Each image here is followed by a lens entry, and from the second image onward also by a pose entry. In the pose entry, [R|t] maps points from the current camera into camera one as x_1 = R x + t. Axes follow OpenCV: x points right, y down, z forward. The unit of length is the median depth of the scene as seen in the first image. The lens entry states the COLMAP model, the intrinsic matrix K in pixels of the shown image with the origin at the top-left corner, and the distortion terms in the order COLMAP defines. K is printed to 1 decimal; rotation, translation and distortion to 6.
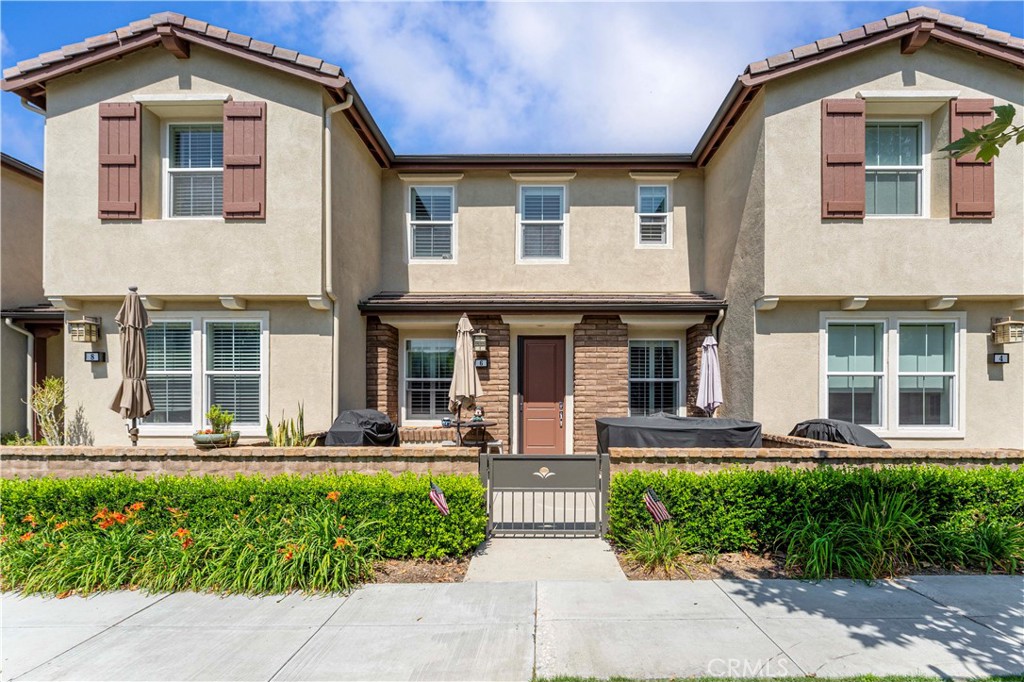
lens RADIAL K [[535.3, 0, 536.5], [0, 535.3, 409.9], [0, 0, 1]] dist [0.001914, 0.000256]
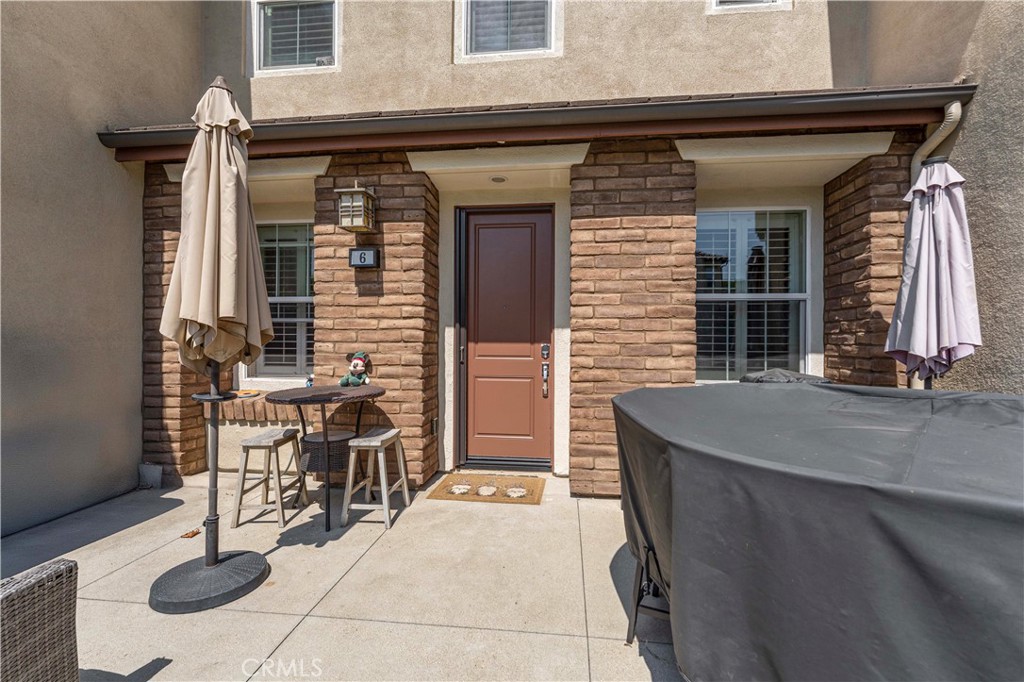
lens RADIAL K [[465.5, 0, 512.2], [0, 465.5, 345.7], [0, 0, 1]] dist [-0.001909, -0.000172]
pose [[0.992206, 0.004076, -0.124538, 0.072519], [-0.005938, 0.999876, -0.014583, -0.007361], [0.124463, 0.015209, 0.992108, 0.618171]]
